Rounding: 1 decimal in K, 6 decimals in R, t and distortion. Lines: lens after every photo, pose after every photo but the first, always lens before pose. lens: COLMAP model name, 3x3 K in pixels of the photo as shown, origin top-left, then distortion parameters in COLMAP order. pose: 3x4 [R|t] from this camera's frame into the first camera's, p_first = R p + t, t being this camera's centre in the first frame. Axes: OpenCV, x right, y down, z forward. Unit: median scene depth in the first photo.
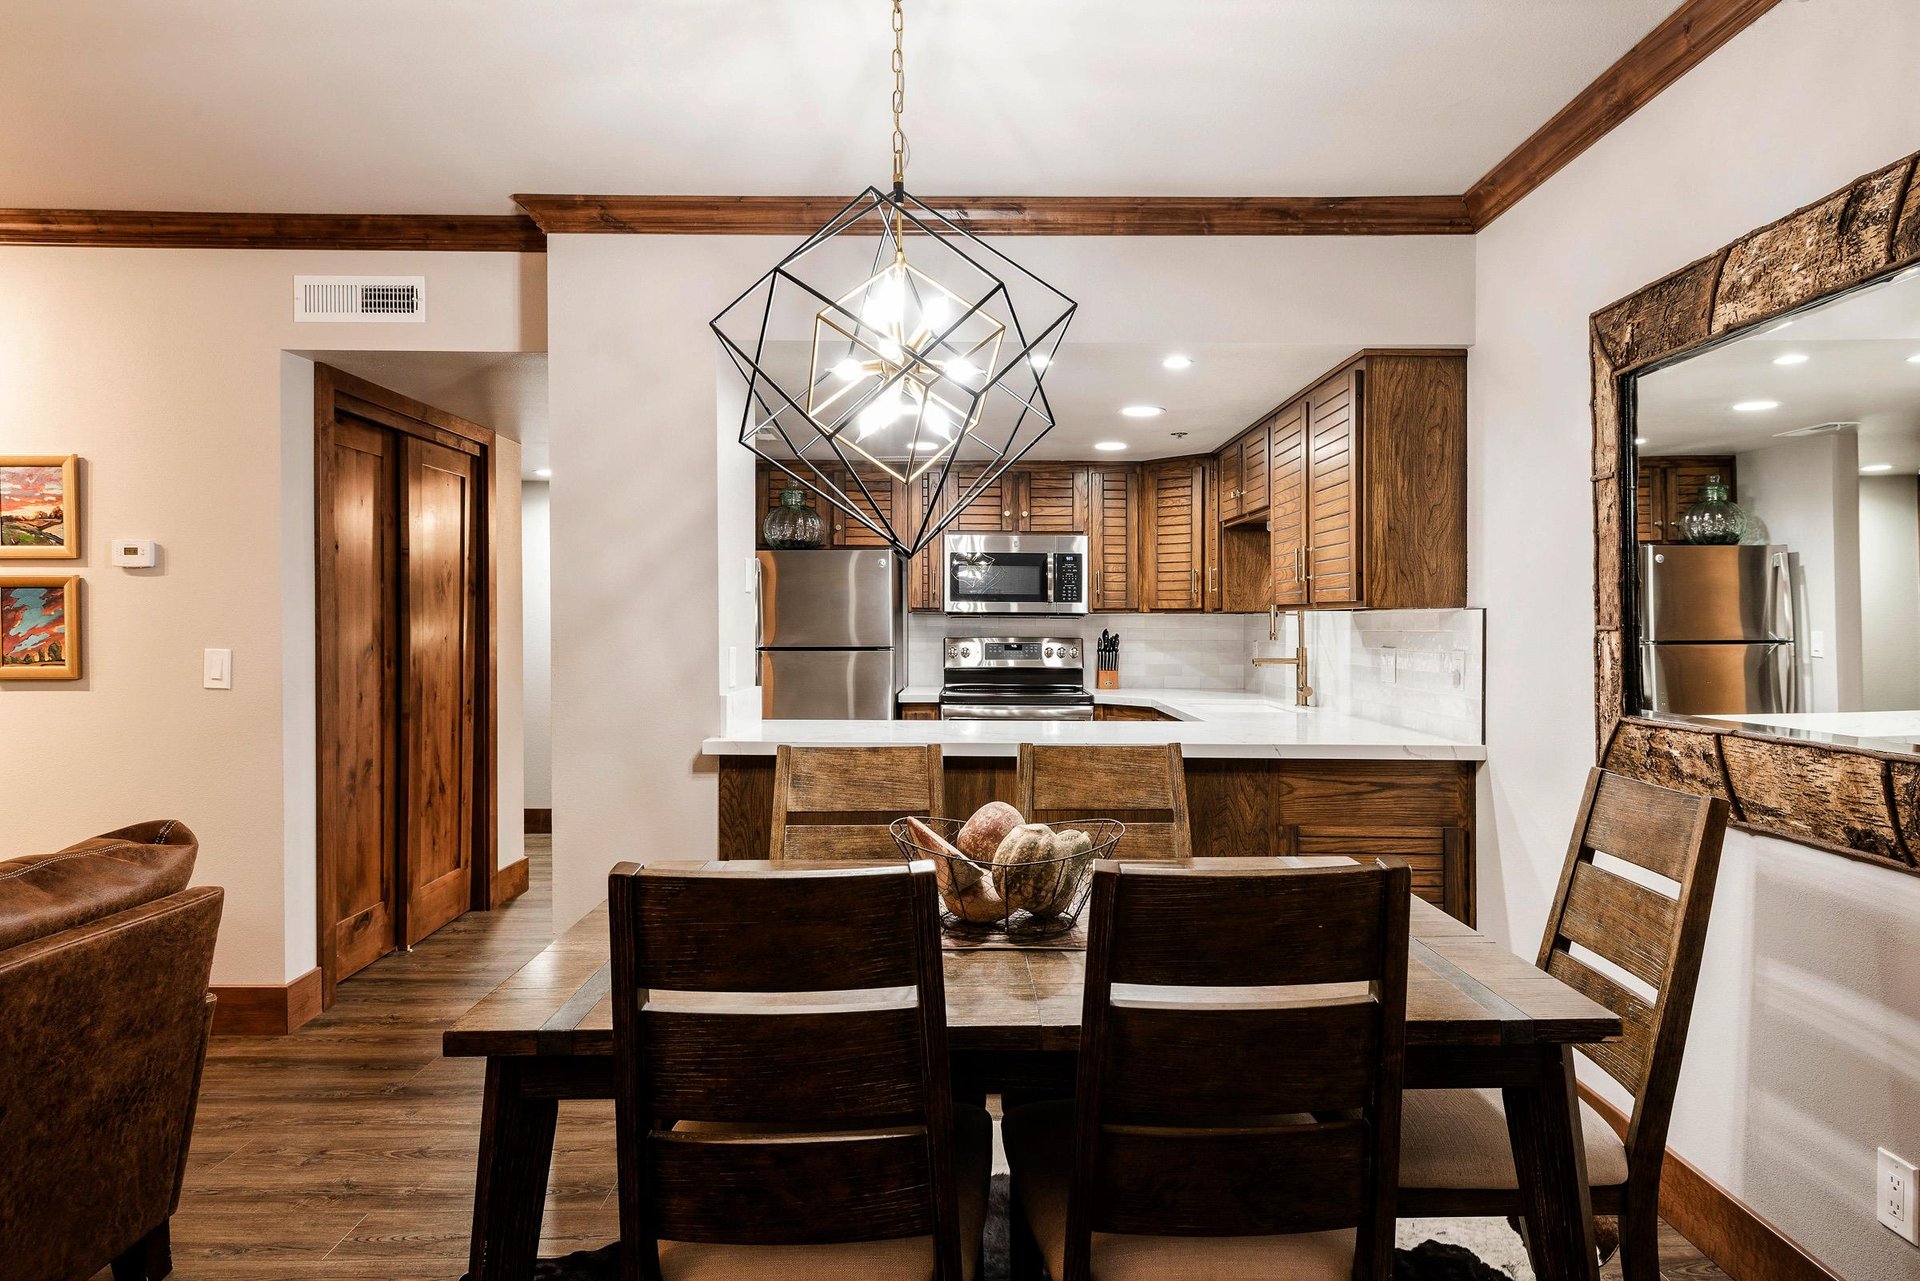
lens RADIAL K [[1068.0, 0, 986.7], [0, 1068.0, 608.3], [0, 0, 1]] dist [0.014613, -0.001757]
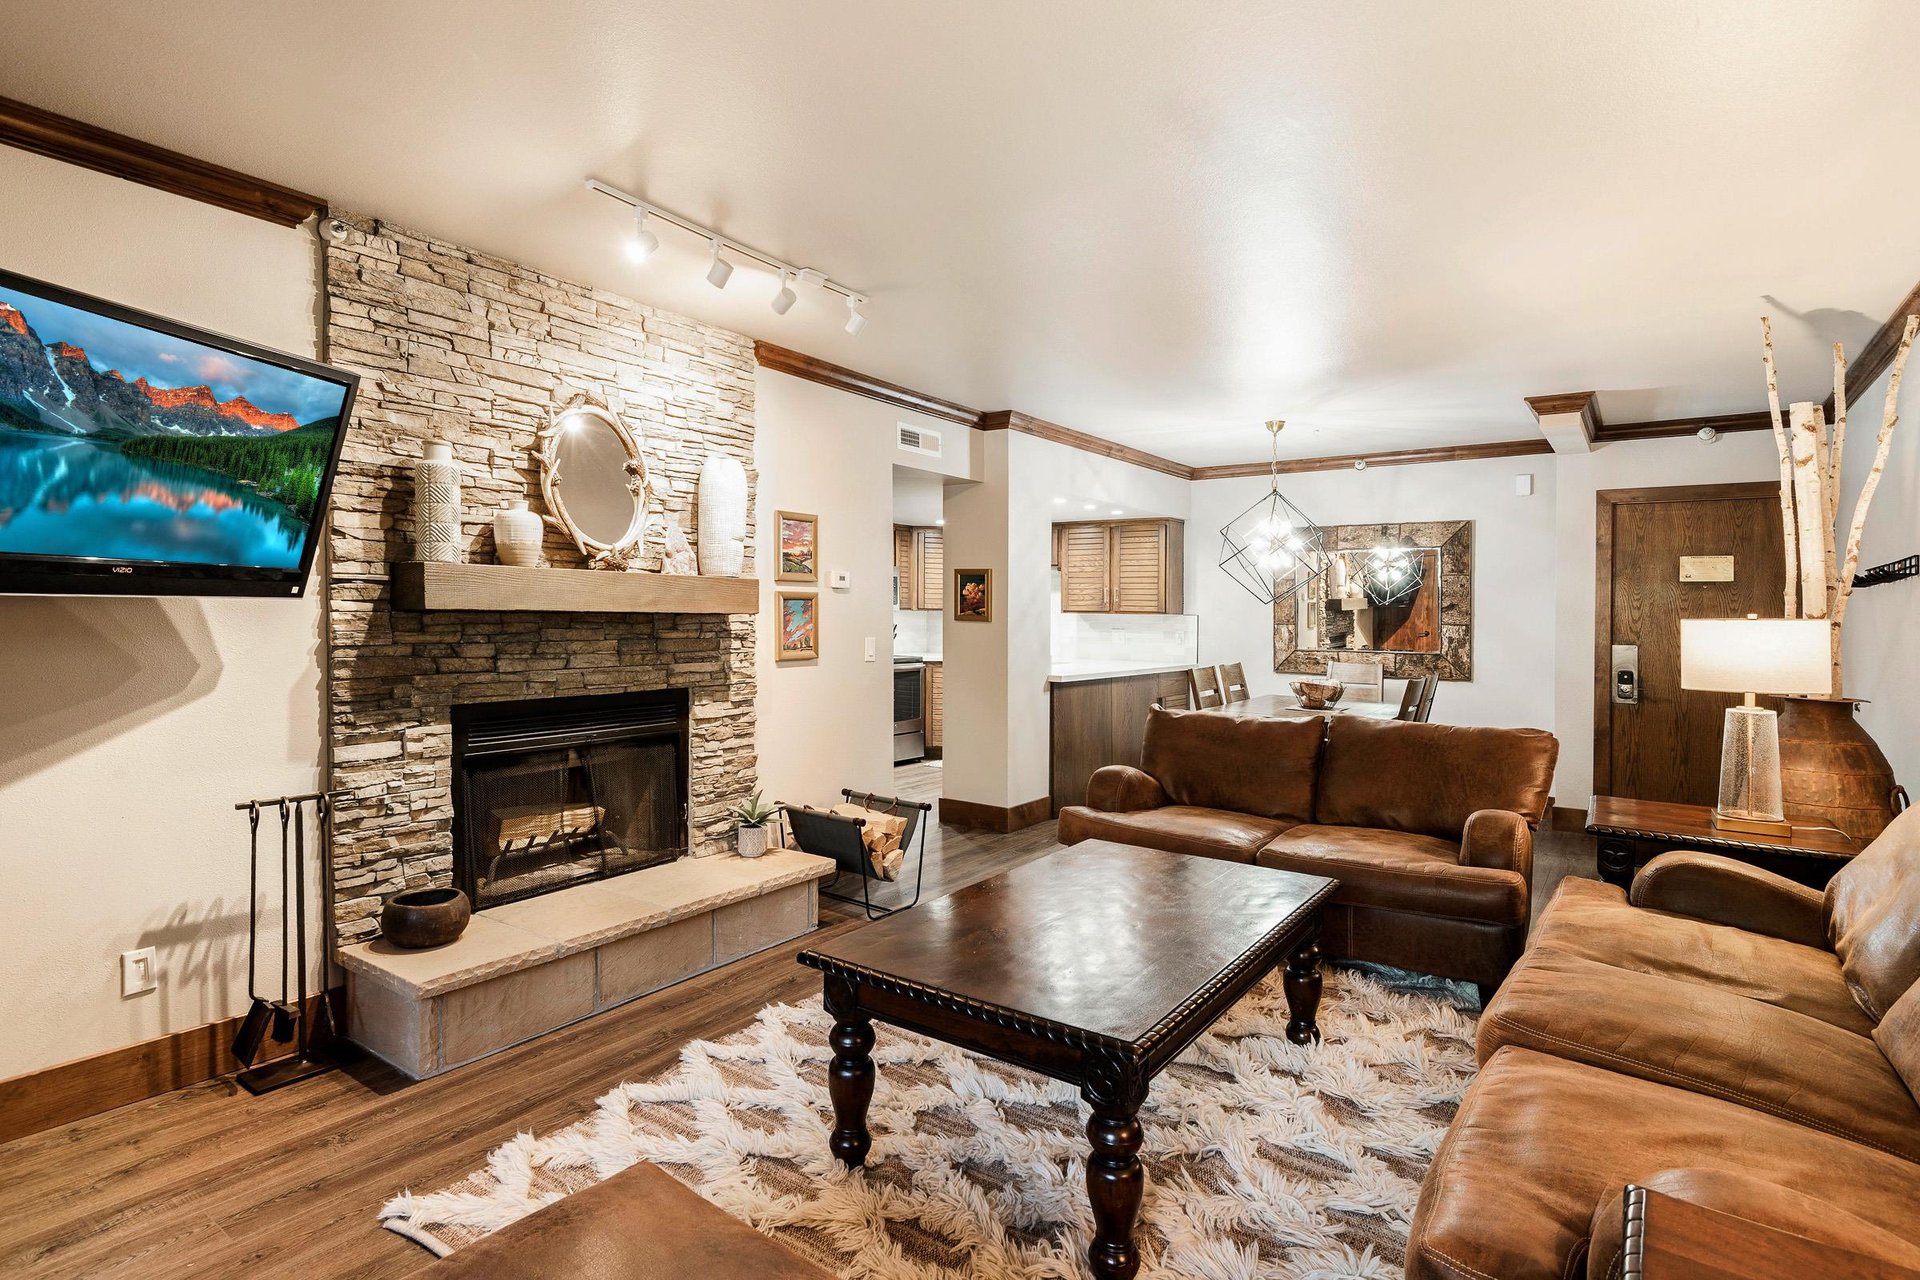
lens RADIAL K [[929.0, 0, 960.0], [0, 929.0, 640.0], [0, 0, 1]] dist [-0.000171, 0.000000]
pose [[0.607125, -0.018536, 0.794390, -1.802331], [-0.007299, 0.999556, 0.028901, -0.001909], [-0.794573, -0.023345, 0.606720, 0.006130]]
